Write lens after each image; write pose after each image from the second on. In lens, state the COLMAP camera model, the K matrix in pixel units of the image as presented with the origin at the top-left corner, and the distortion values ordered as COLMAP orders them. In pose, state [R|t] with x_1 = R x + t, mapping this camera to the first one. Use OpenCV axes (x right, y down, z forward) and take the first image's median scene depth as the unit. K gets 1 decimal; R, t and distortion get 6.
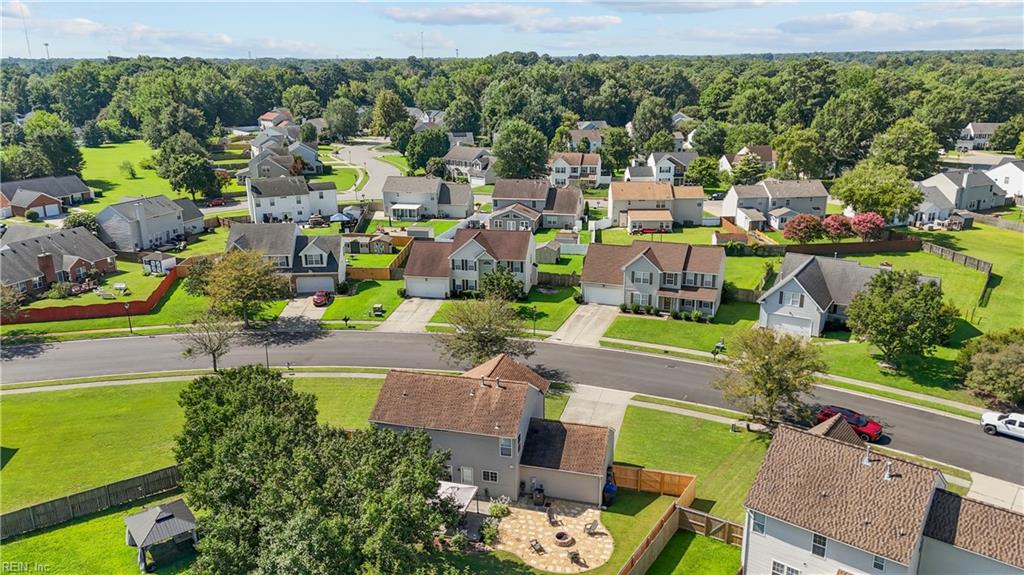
lens RADIAL K [[744.1, 0, 520.0], [0, 744.1, 287.1], [0, 0, 1]] dist [0.080064, -0.074856]
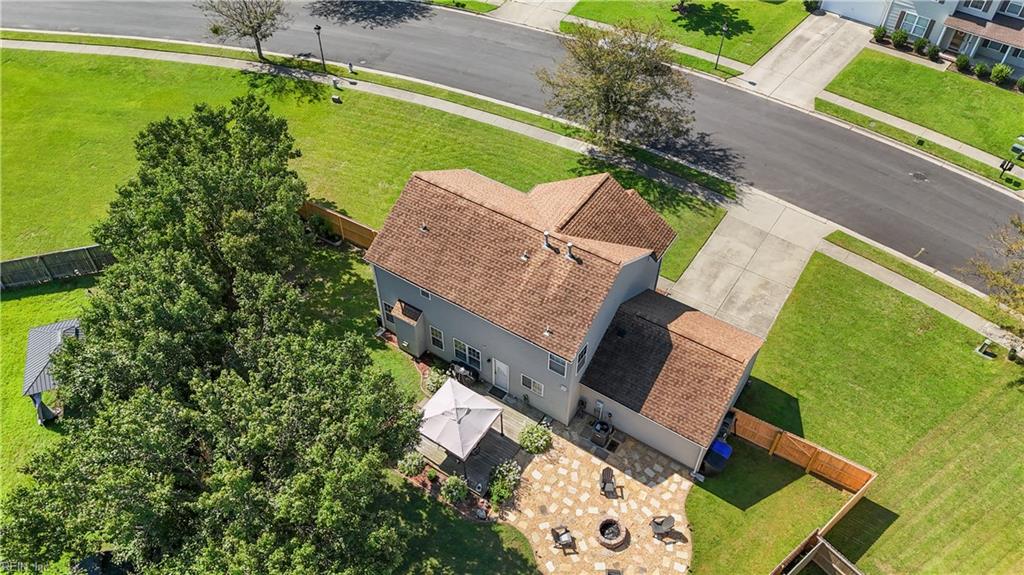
lens RADIAL K [[744.1, 0, 520.0], [0, 744.1, 287.1], [0, 0, 1]] dist [0.080064, -0.074856]
pose [[0.949233, 0.239557, -0.203883, 0.039110], [-0.108624, 0.857873, 0.502249, -0.089593], [0.295223, -0.454605, 0.840344, 0.332598]]
